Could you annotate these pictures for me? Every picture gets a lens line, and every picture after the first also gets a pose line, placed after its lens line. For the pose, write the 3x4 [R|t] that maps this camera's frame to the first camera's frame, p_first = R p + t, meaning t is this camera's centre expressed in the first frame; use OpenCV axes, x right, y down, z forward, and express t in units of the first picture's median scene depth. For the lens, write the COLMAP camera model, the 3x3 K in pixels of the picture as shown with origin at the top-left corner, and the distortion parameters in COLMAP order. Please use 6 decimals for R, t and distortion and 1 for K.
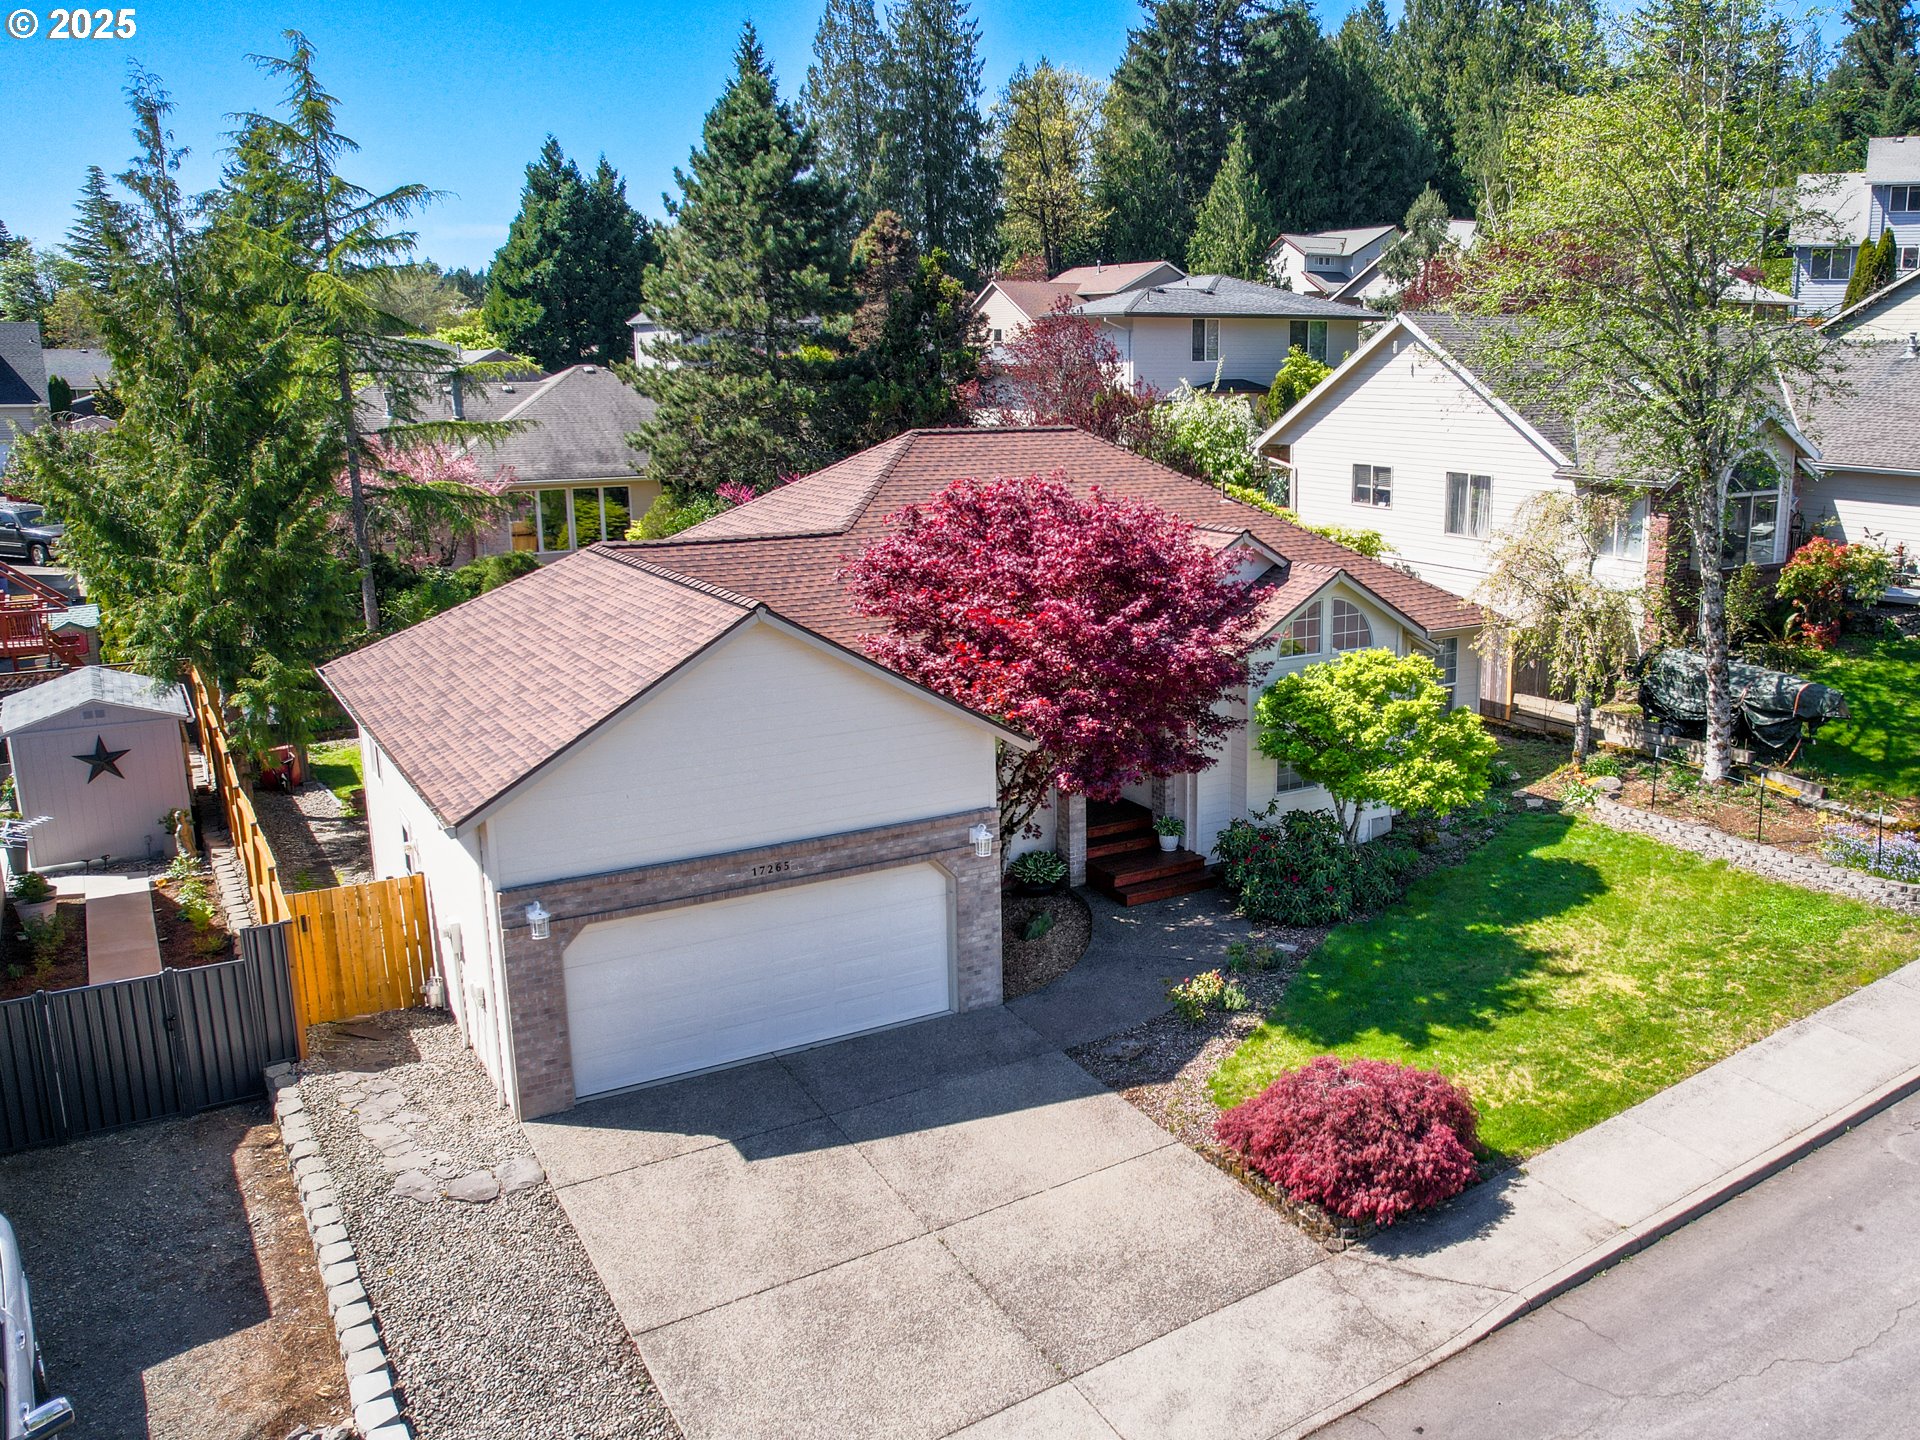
lens RADIAL K [[1643.4, 0, 1144.9], [0, 1643.4, 722.3], [0, 0, 1]] dist [-0.054333, 0.015054]
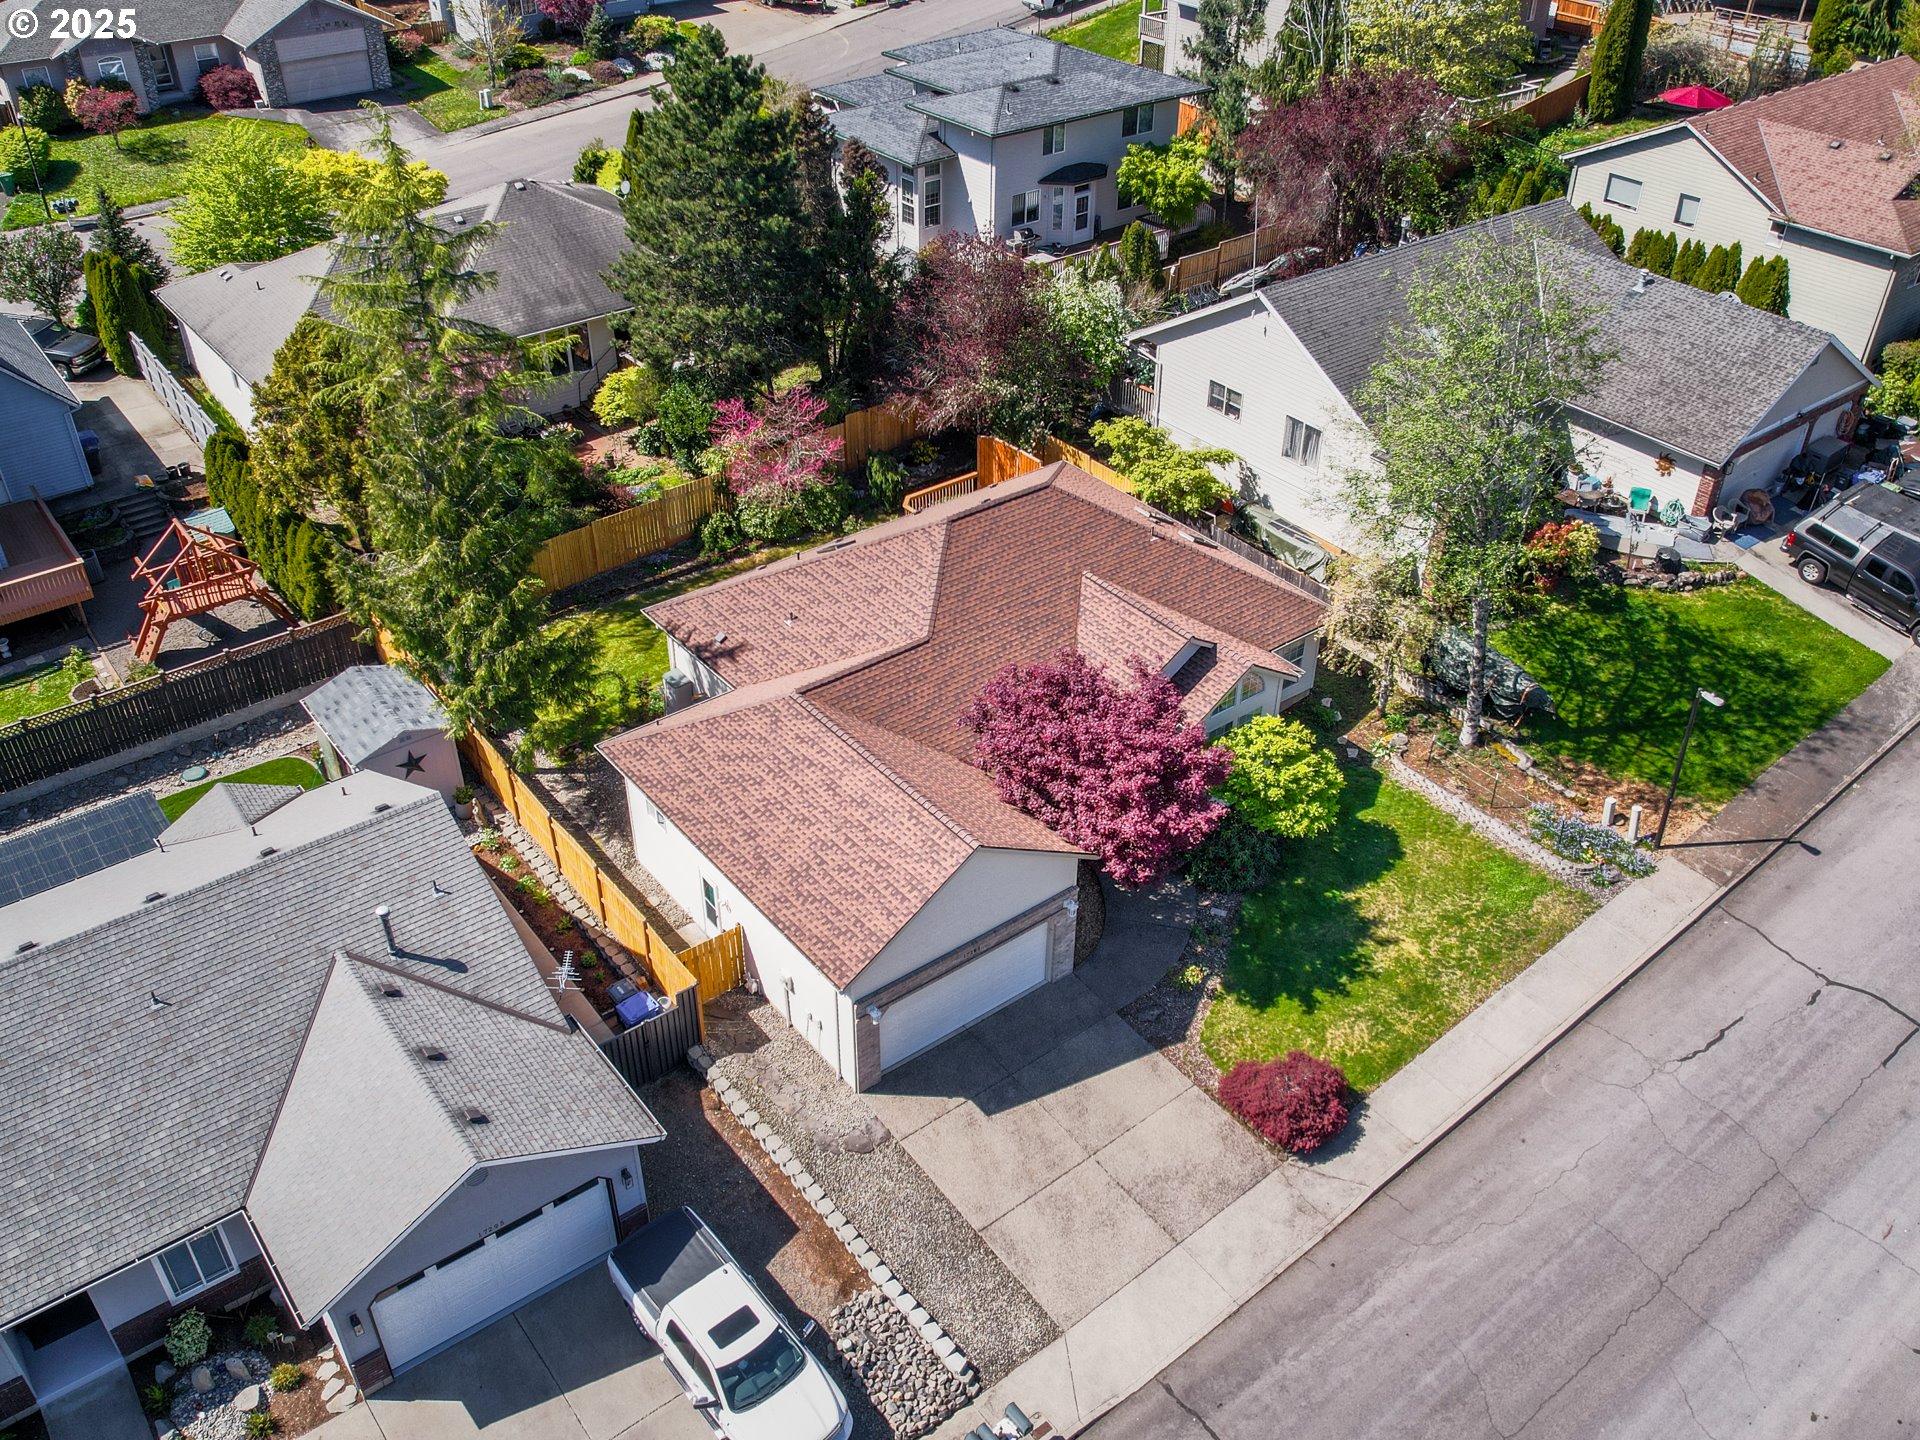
lens RADIAL K [[1641.4, 0, 960.0], [0, 1641.4, 720.0], [0, 0, 1]] dist [-0.049326, -0.004998]
pose [[0.997295, -0.037763, 0.063060, -0.343664], [0.011443, 0.927238, 0.374298, -0.833251], [-0.072607, -0.372564, 0.925162, -0.602865]]
